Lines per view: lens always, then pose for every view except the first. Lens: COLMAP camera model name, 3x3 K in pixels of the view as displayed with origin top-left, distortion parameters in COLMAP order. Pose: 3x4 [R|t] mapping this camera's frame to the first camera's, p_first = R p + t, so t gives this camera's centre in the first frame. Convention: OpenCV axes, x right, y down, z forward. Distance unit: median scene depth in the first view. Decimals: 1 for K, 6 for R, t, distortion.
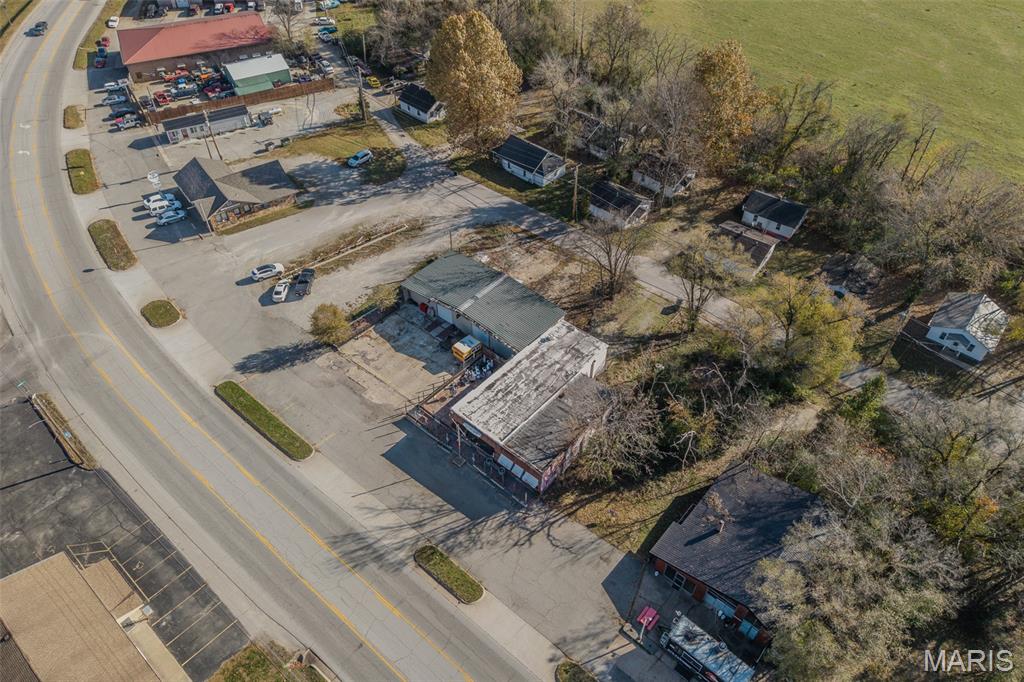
lens RADIAL K [[688.0, 0, 513.7], [0, 688.0, 340.5], [0, 0, 1]] dist [0.049394, -0.064090]
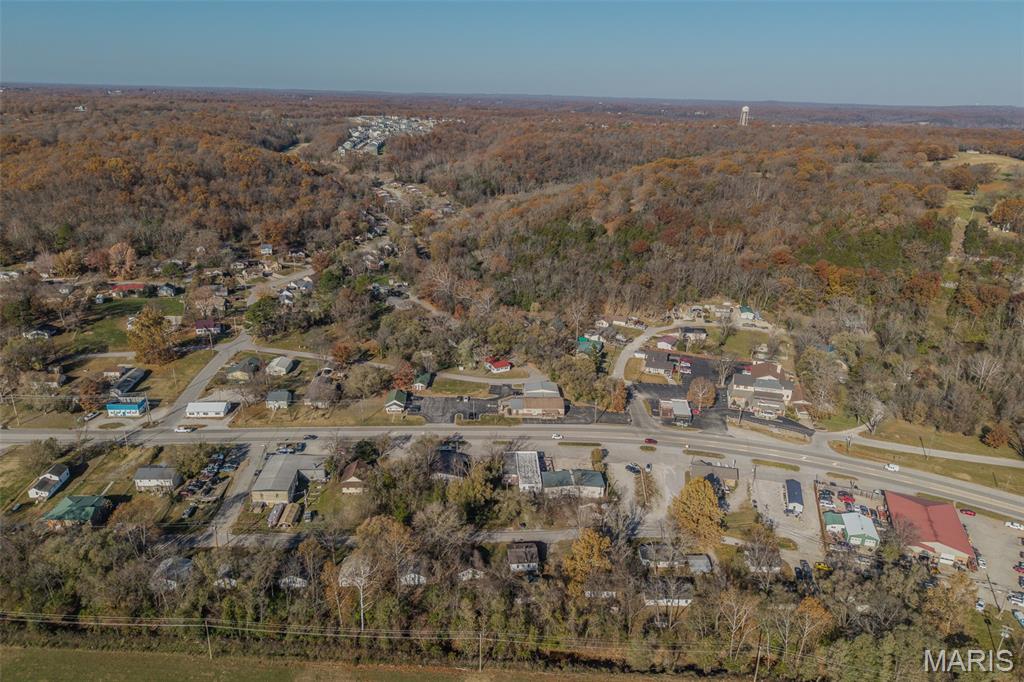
lens RADIAL K [[680.4, 0, 512.0], [0, 680.4, 341.0], [0, 0, 1]] dist [0.151158, -0.000130]
pose [[-0.726523, 0.209095, -0.654556, 1.628715], [-0.502550, 0.487959, 0.713680, -1.959241], [0.468623, 0.847452, -0.249433, 1.052427]]
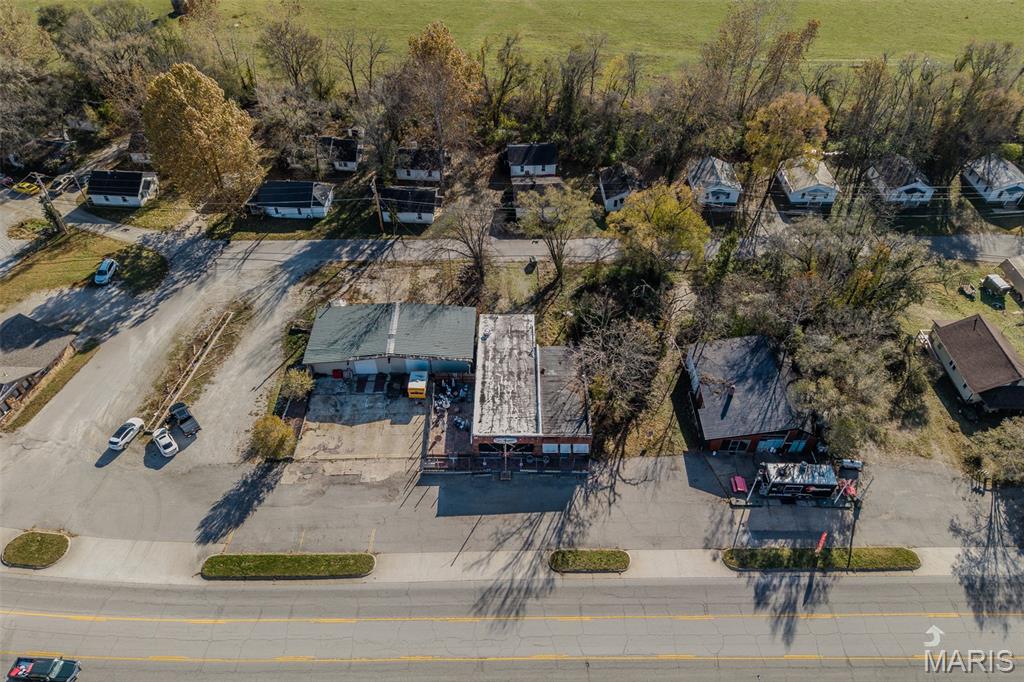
lens RADIAL K [[688.0, 0, 513.7], [0, 688.0, 340.5], [0, 0, 1]] dist [0.049394, -0.064090]
pose [[0.759194, -0.462044, 0.458409, -0.351035], [0.457397, 0.879816, 0.129274, -0.097773], [-0.463046, 0.111531, 0.879289, 0.071281]]
